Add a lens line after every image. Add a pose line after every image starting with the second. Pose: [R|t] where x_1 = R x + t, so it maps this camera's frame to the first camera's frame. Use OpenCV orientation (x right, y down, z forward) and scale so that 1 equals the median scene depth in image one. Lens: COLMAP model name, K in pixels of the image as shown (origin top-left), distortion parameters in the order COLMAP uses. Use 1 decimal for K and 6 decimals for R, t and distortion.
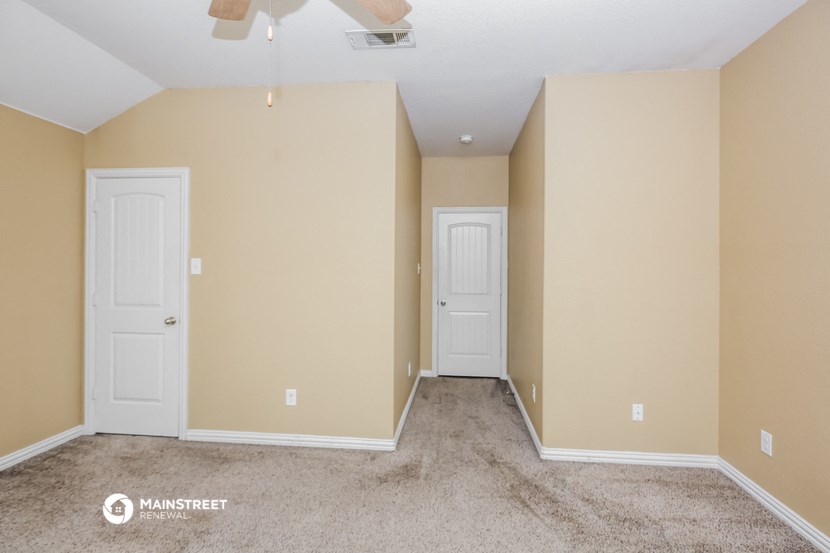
lens RADIAL K [[410.4, 0, 420.1], [0, 410.4, 268.5], [0, 0, 1]] dist [0.002001, 0.000202]
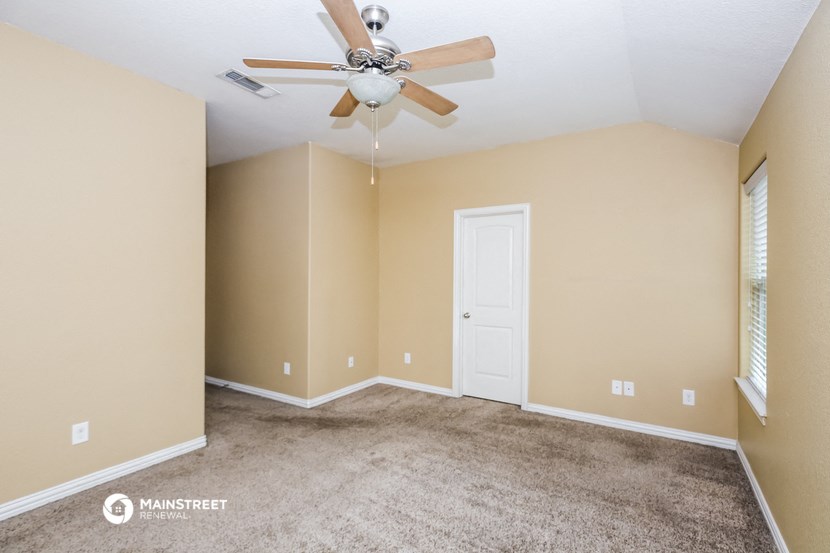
lens RADIAL K [[389.4, 0, 415.0], [0, 389.4, 276.5], [0, 0, 1]] dist [-0.001539, -0.000360]
pose [[0.442273, 0.001477, 0.896879, -0.787210], [-0.002821, 0.999996, -0.000256, -0.005362], [-0.896876, -0.002417, 0.442275, 0.049777]]
